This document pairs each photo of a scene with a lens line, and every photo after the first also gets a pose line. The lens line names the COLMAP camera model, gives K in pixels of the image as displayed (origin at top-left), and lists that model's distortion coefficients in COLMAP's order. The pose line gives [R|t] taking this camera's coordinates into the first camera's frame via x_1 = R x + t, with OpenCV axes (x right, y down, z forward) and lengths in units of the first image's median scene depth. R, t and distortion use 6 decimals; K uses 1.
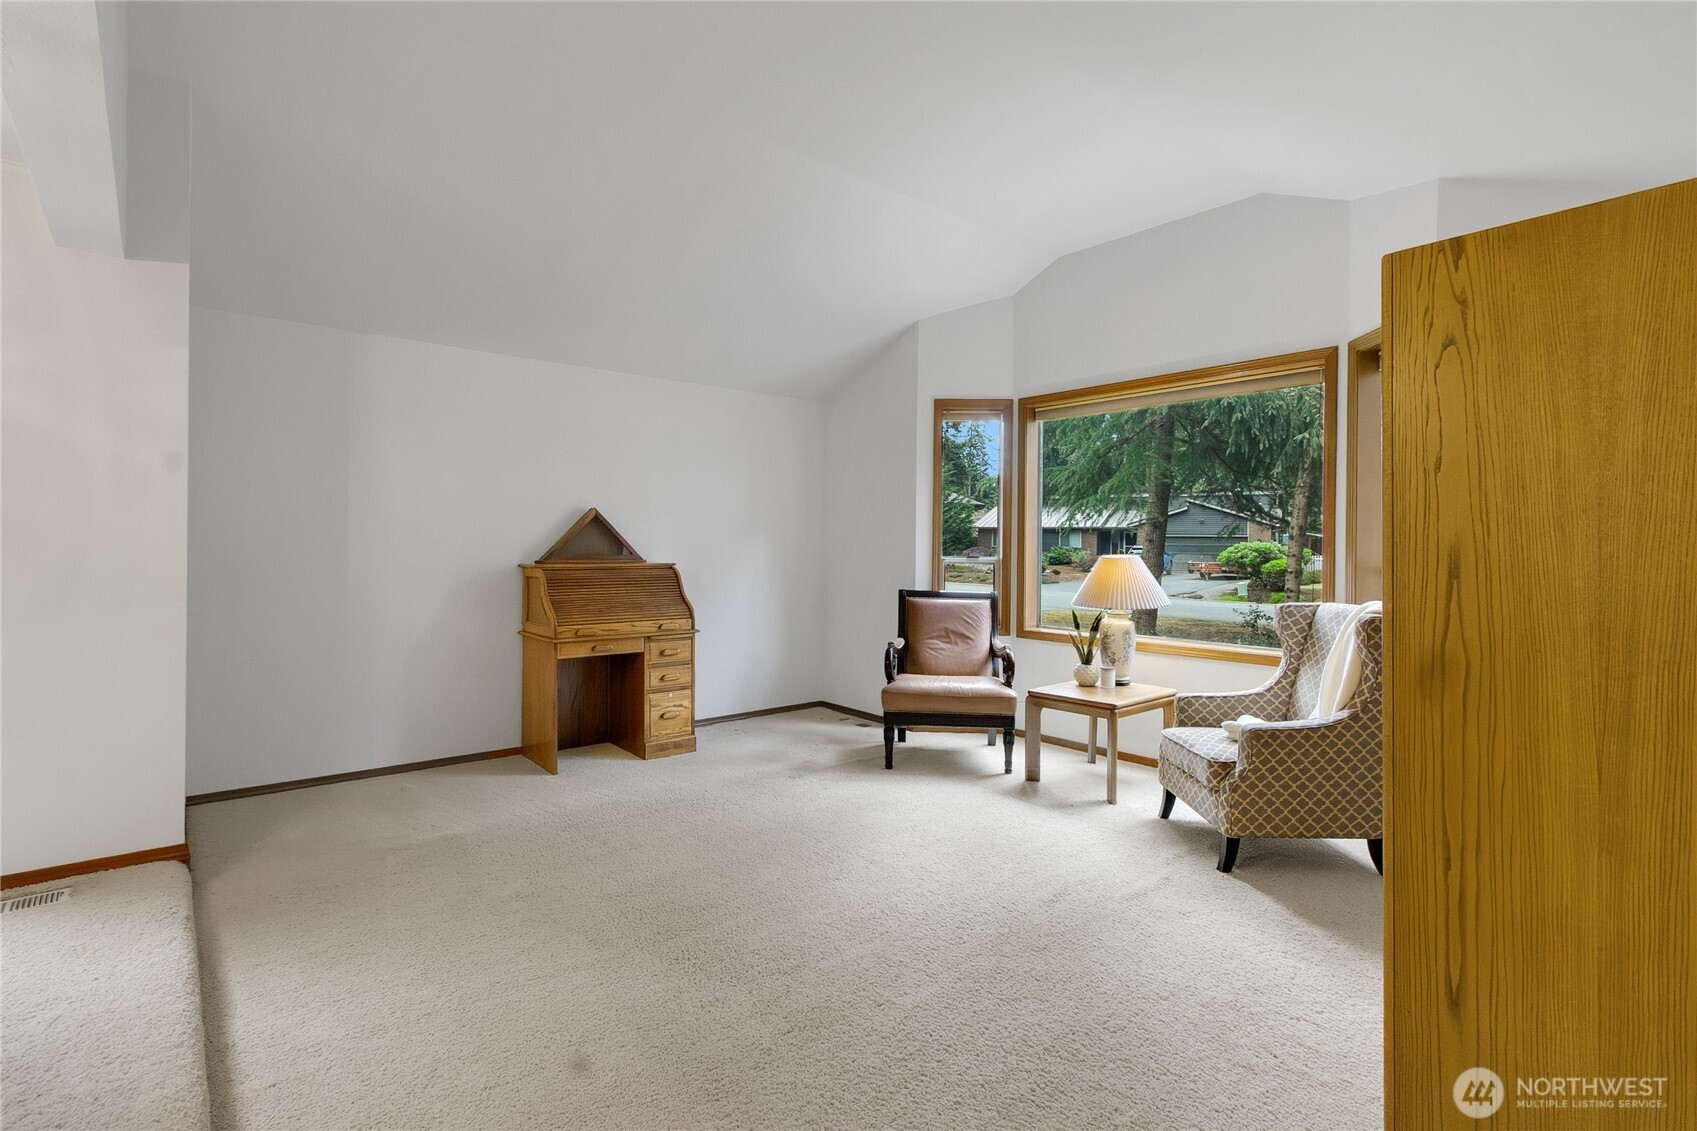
lens RADIAL K [[800.6, 0, 853.4], [0, 800.6, 555.4], [0, 0, 1]] dist [0.004797, -0.003444]
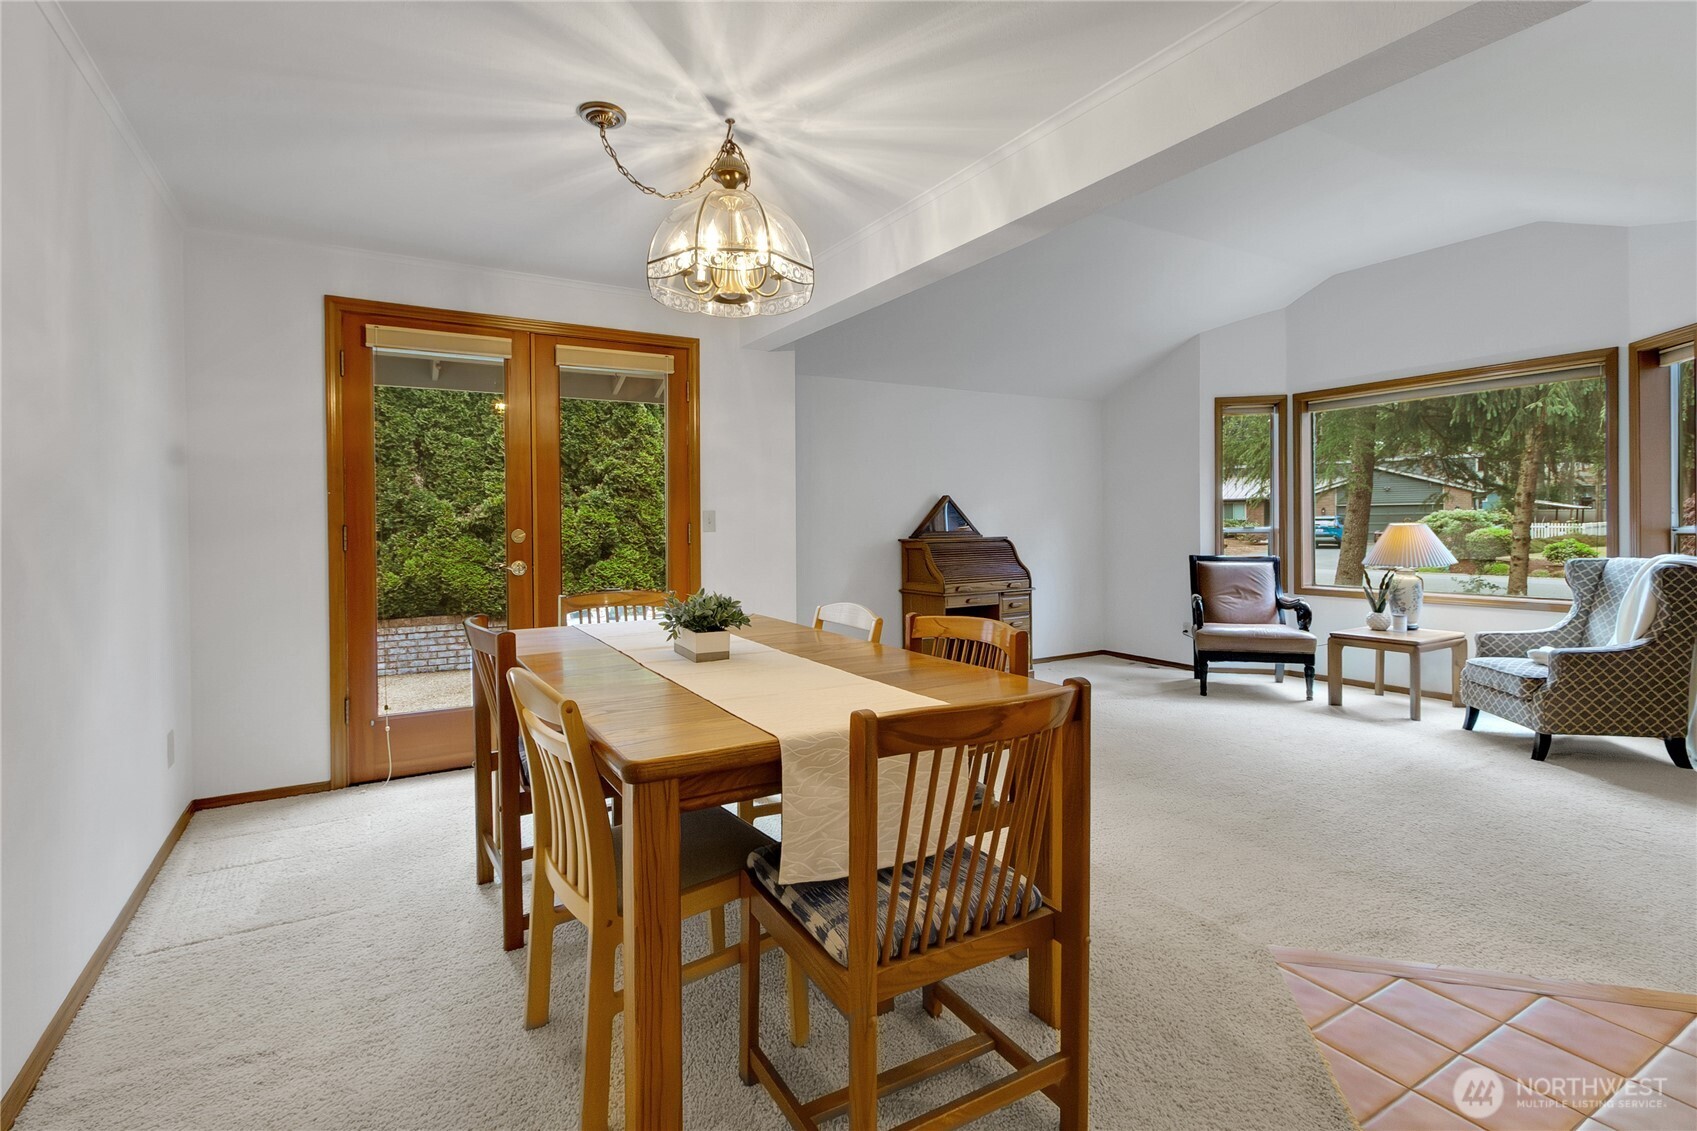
lens RADIAL K [[800.6, 0, 829.9], [0, 800.6, 533.1], [0, 0, 1]] dist [0.004797, -0.003444]
pose [[0.983333, -0.016606, -0.181052, -0.289497], [0.016528, 0.999862, -0.001939, 0.002301], [0.181059, -0.001086, 0.983472, -0.335685]]
